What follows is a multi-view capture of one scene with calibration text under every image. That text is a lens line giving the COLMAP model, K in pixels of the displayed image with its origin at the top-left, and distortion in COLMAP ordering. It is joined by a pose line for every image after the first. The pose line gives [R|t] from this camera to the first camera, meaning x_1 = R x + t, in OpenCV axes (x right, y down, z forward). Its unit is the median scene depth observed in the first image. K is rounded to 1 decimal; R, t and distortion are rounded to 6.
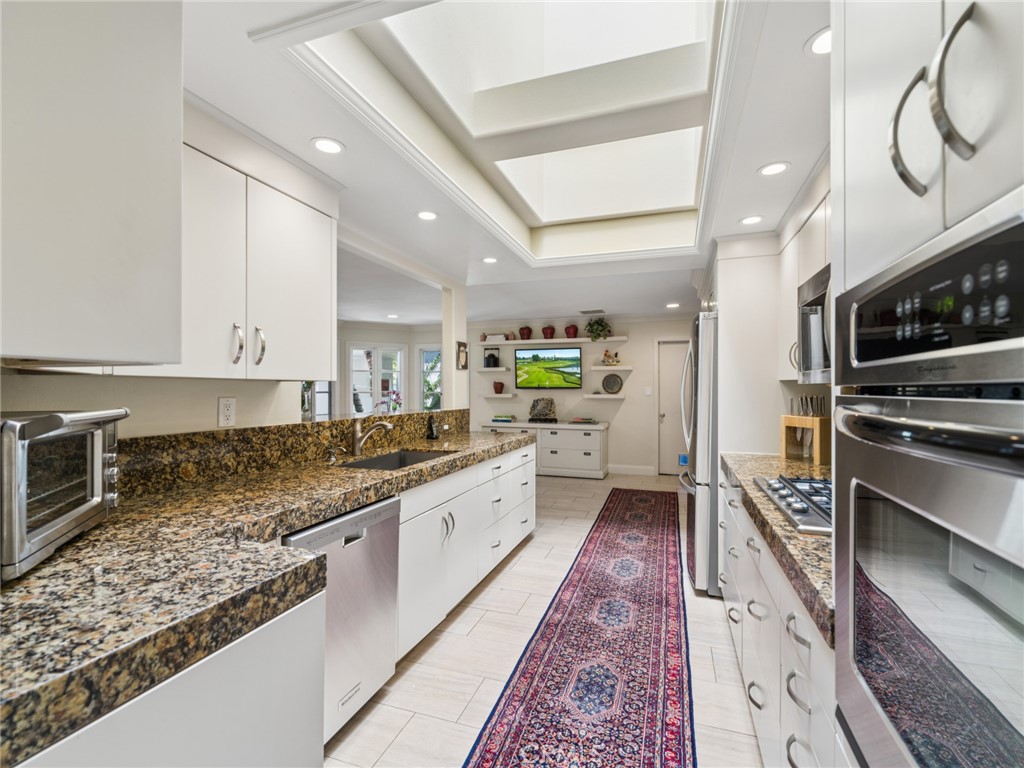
lens RADIAL K [[468.7, 0, 512.6], [0, 468.7, 388.7], [0, 0, 1]] dist [0.000127, -0.001994]
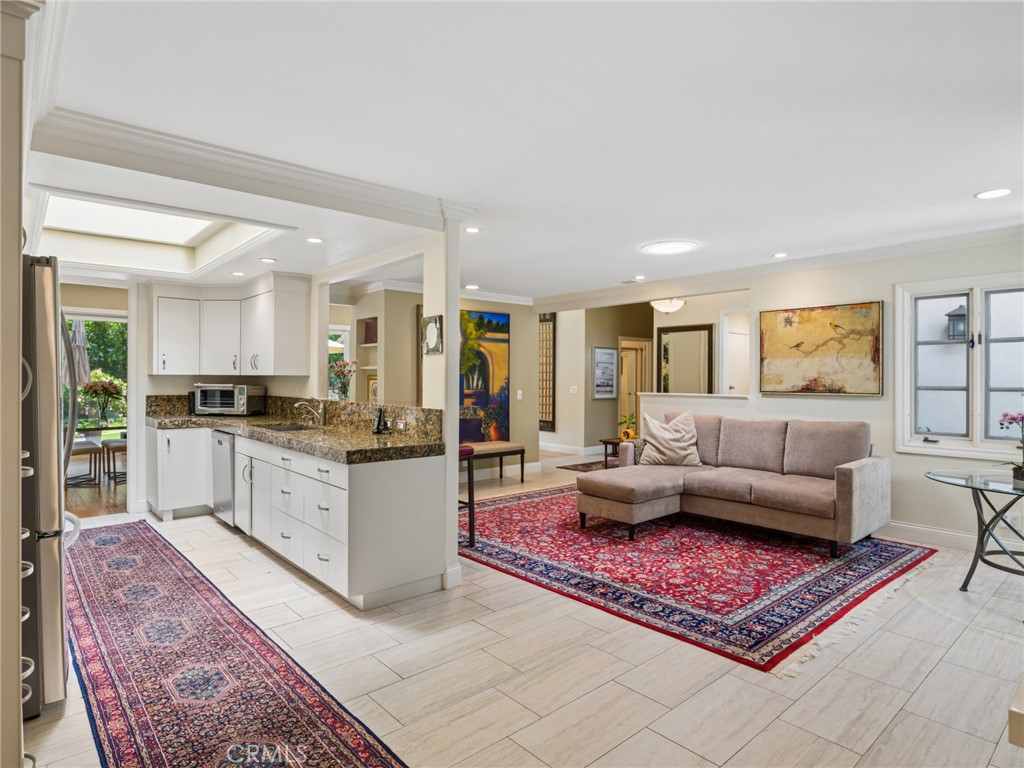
lens RADIAL K [[581.1, 0, 512.1], [0, 581.1, 381.5], [0, 0, 1]] dist [-0.009225, -0.001006]
pose [[-0.498034, 0.001545, -0.867156, 0.343408], [-0.002357, 0.999992, 0.003136, -0.001043], [0.867154, 0.003606, -0.498027, 0.878480]]
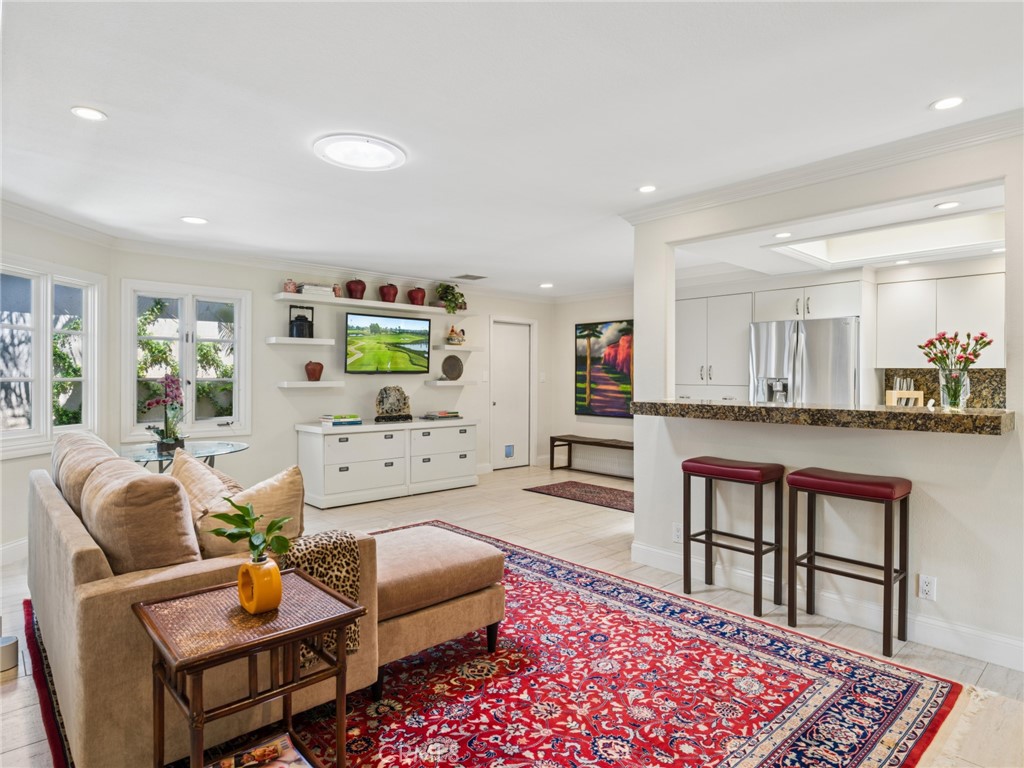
lens RADIAL K [[581.1, 0, 513.0], [0, 581.1, 380.4], [0, 0, 1]] dist [-0.009225, -0.001006]
pose [[0.480610, -0.005797, 0.876915, -0.608368], [-0.003053, 0.999961, 0.008284, 0.002795], [-0.876929, -0.006659, 0.480574, 0.423167]]
